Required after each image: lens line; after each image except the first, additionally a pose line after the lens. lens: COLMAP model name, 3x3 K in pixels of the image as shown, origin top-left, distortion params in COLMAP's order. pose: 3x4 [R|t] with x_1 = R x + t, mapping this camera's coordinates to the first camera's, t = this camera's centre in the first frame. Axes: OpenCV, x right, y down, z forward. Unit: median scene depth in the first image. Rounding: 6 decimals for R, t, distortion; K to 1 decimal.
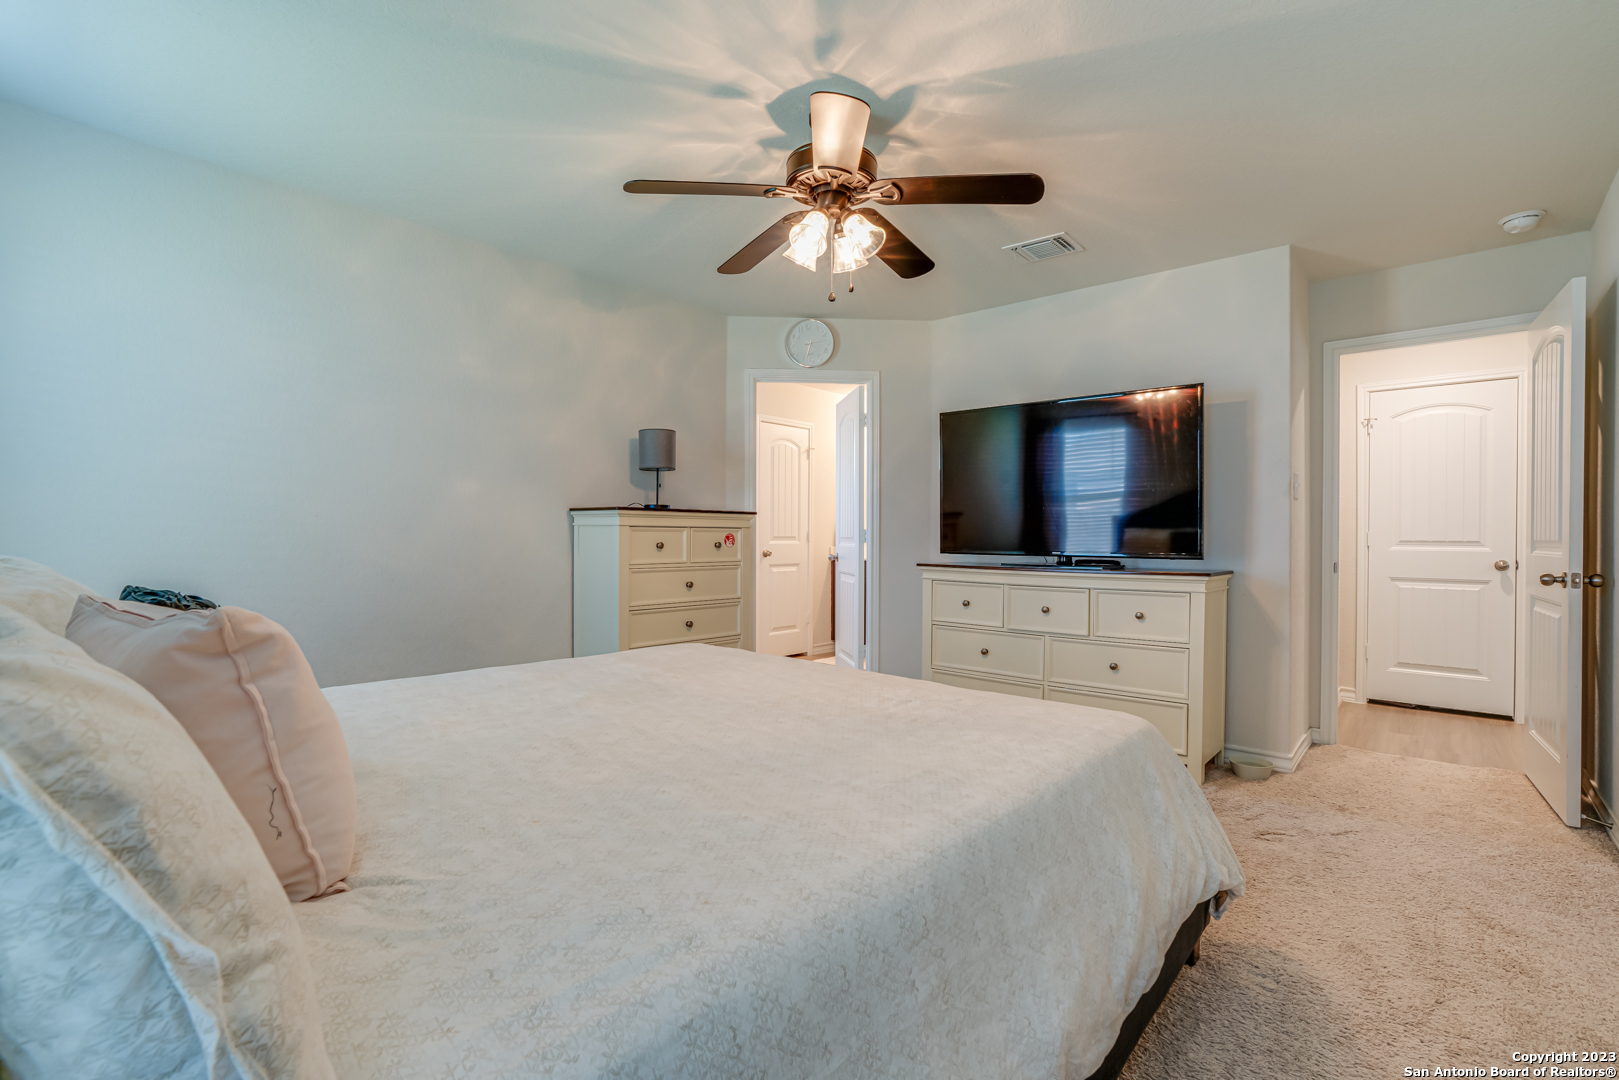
lens RADIAL K [[742.7, 0, 802.0], [0, 742.7, 543.1], [0, 0, 1]] dist [-0.063493, 0.032331]
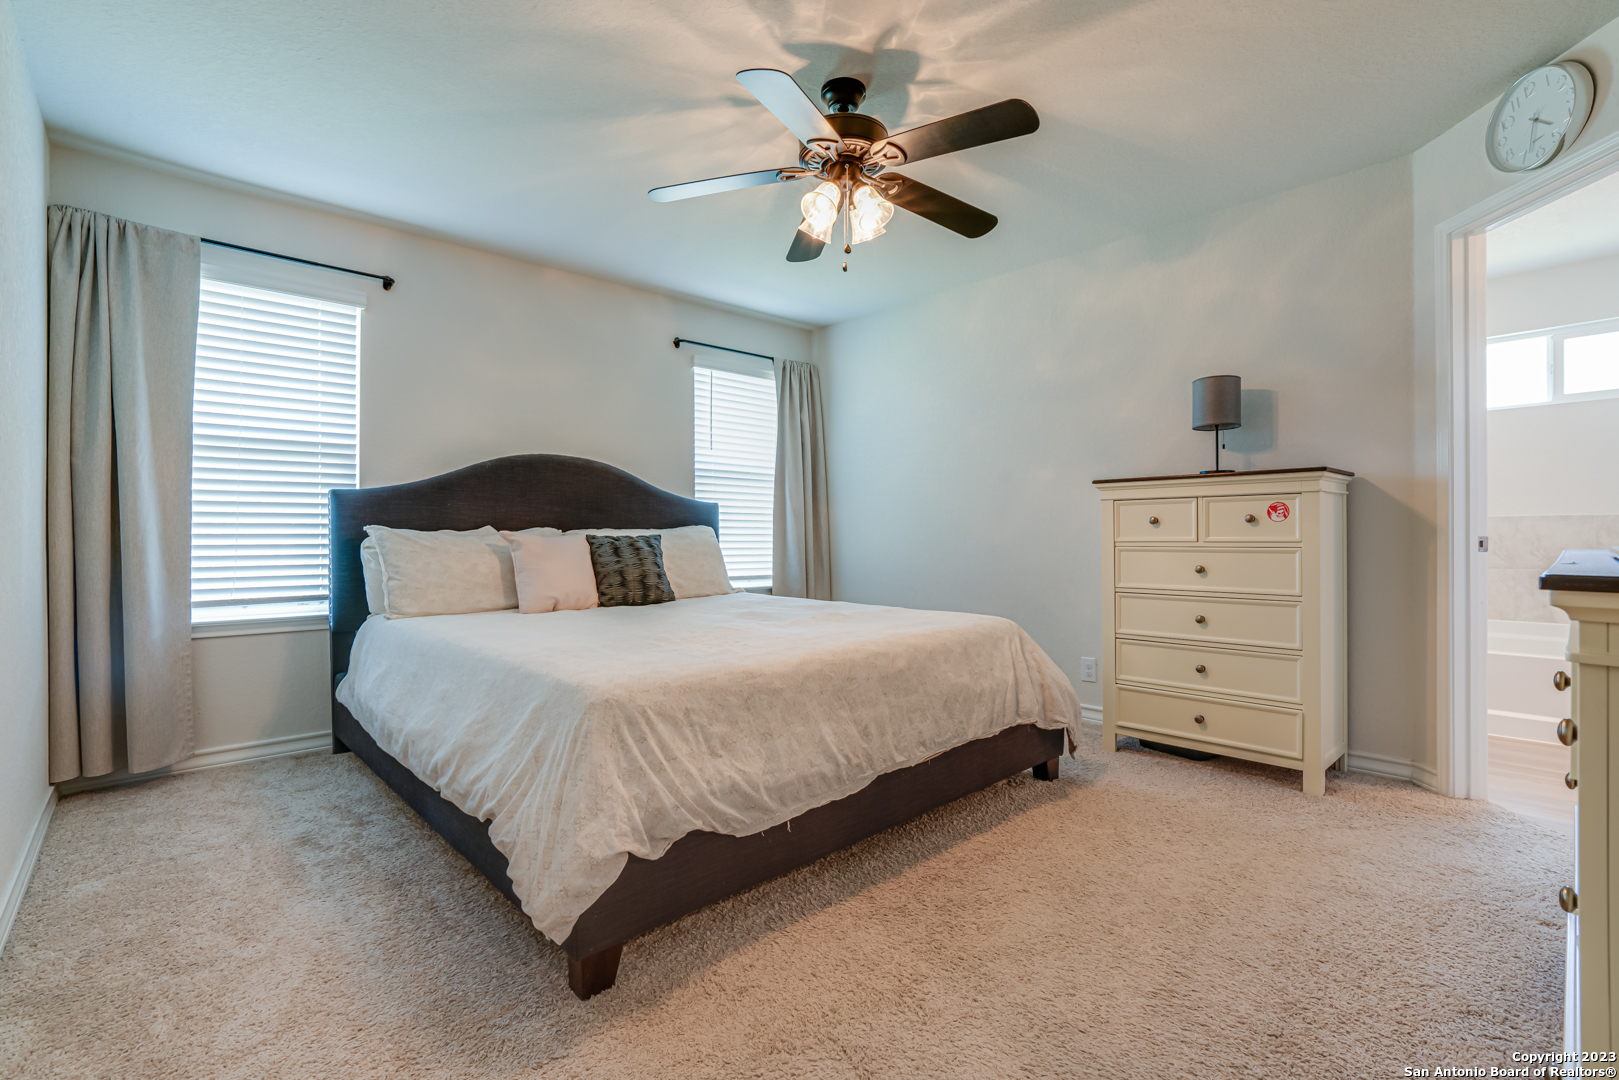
lens RADIAL K [[742.7, 0, 802.0], [0, 742.7, 543.1], [0, 0, 1]] dist [-0.063493, 0.032331]
pose [[-0.078156, 0.003897, -0.996934, 0.631387], [-0.001510, 0.999991, 0.004028, 0.024183], [0.996940, 0.001820, -0.078149, 0.611965]]
